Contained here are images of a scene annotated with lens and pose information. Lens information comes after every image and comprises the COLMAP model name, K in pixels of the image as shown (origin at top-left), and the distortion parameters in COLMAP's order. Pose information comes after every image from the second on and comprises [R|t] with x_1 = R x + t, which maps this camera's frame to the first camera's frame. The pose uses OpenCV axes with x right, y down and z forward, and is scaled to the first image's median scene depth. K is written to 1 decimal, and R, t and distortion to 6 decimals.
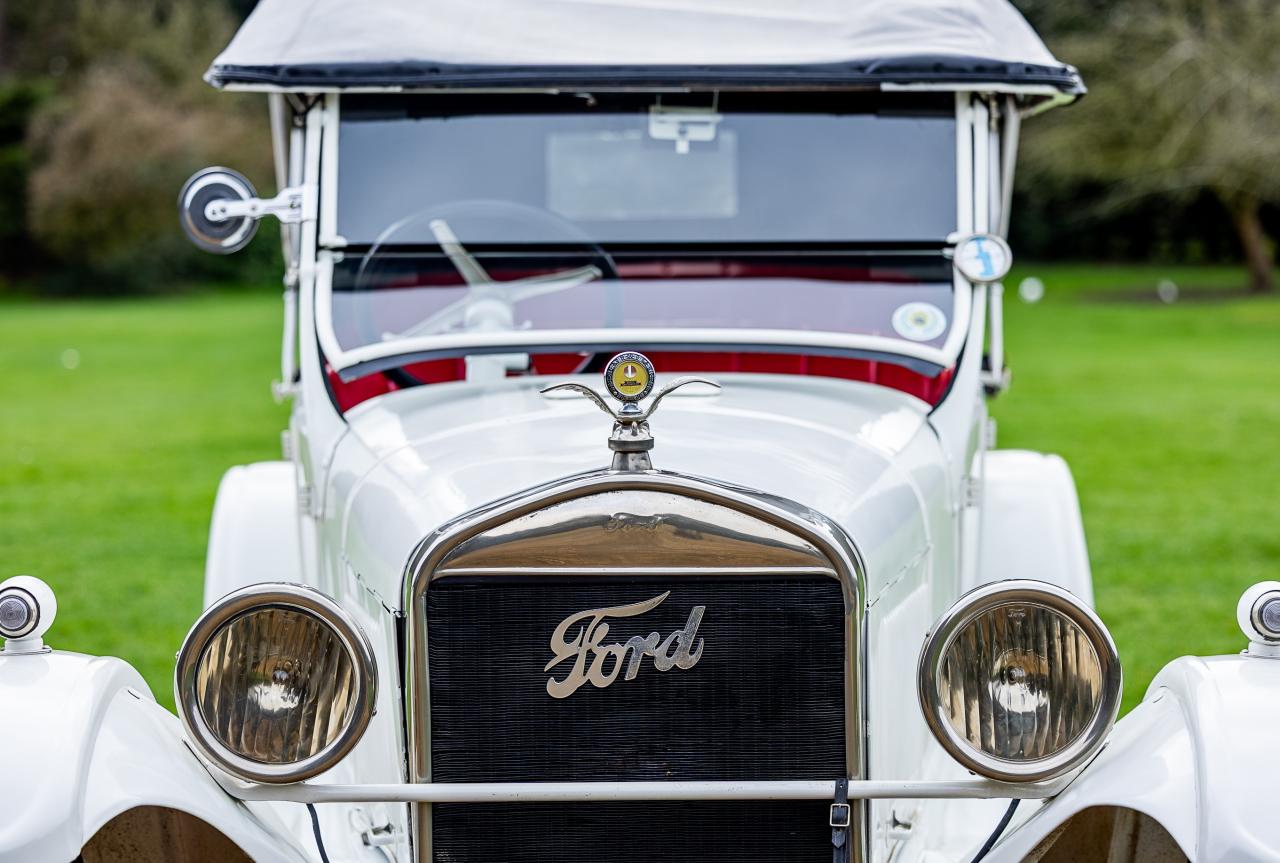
lens RADIAL K [[2954.9, 0, 640.0], [0, 2954.9, 431.5], [0, 0, 1]] dist [0.035828, 0.058066]
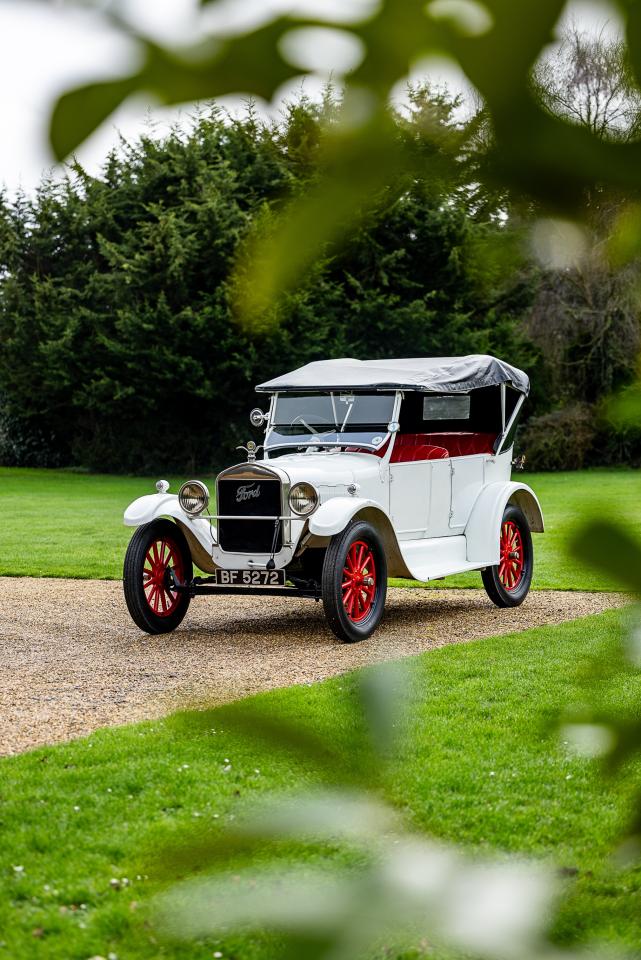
lens RADIAL K [[1946.7, 0, 325.6], [0, 1946.7, 492.2], [0, 0, 1]] dist [0.030726, 0.043423]
pose [[0.884566, 0.013411, -0.466222, 1.439658], [-0.031360, 0.999035, -0.030763, 0.139955], [0.465359, 0.041832, 0.884133, -1.728607]]
